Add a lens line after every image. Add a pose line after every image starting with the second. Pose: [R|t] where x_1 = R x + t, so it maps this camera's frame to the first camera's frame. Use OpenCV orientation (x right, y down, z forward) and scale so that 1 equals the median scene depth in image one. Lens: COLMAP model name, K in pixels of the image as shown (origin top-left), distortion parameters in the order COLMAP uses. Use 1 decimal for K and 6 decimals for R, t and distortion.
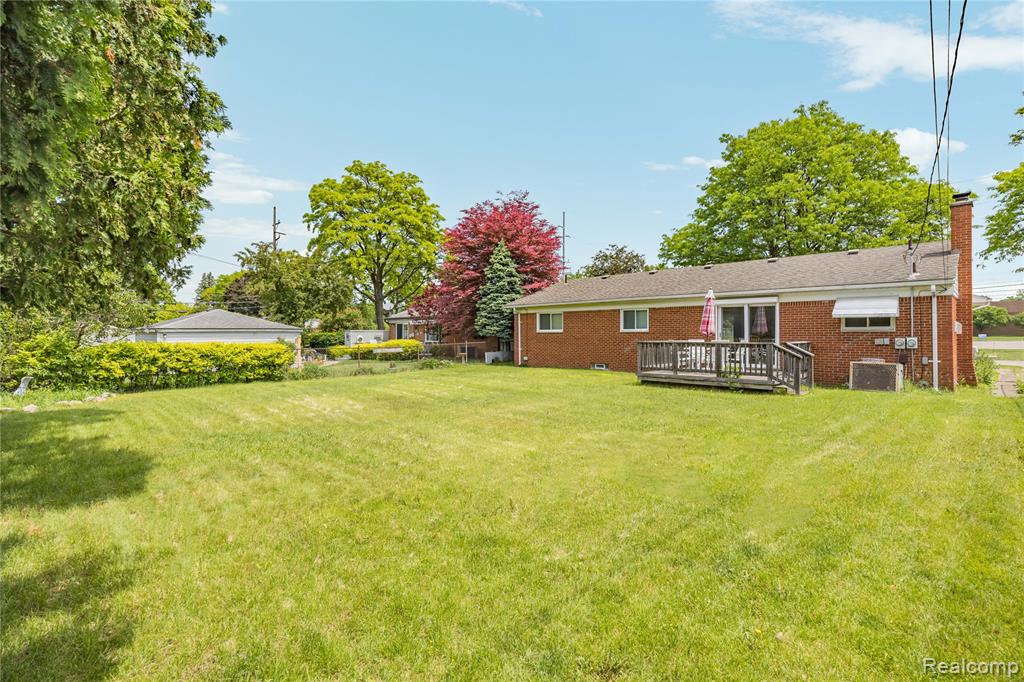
lens RADIAL K [[478.9, 0, 512.0], [0, 478.9, 341.0], [0, 0, 1]] dist [0.003885, 0.000166]
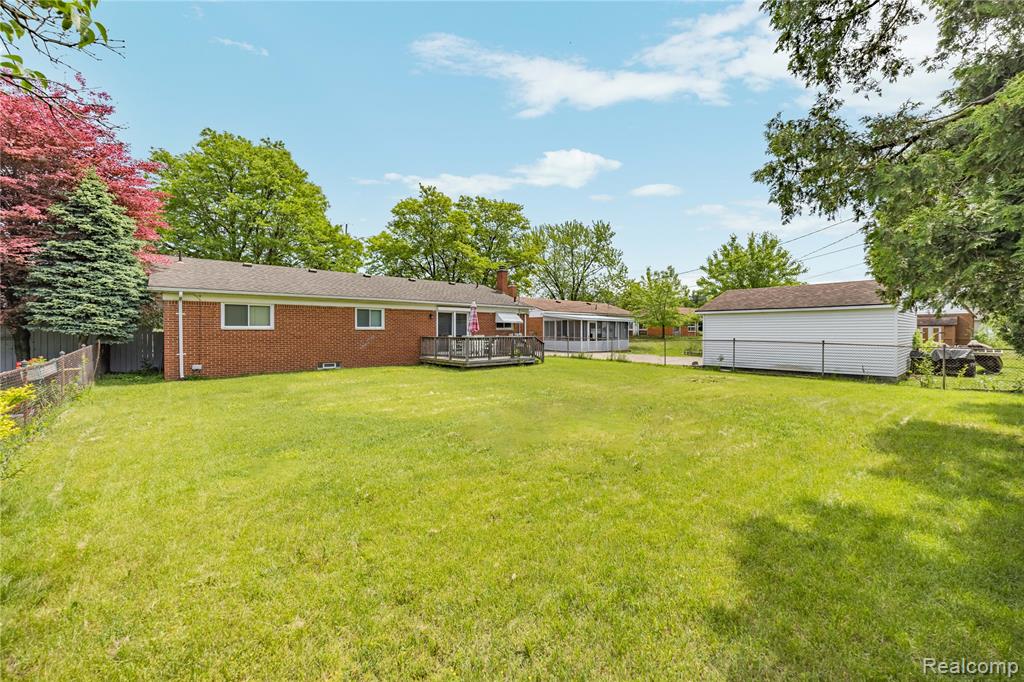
lens RADIAL K [[399.7, 0, 509.1], [0, 399.7, 338.3], [0, 0, 1]] dist [-0.001200, -0.000121]
pose [[0.077629, -0.017375, 0.996831, -0.491907], [0.014582, 0.999761, 0.016291, -0.007260], [-0.996876, 0.013271, 0.077864, 0.492760]]
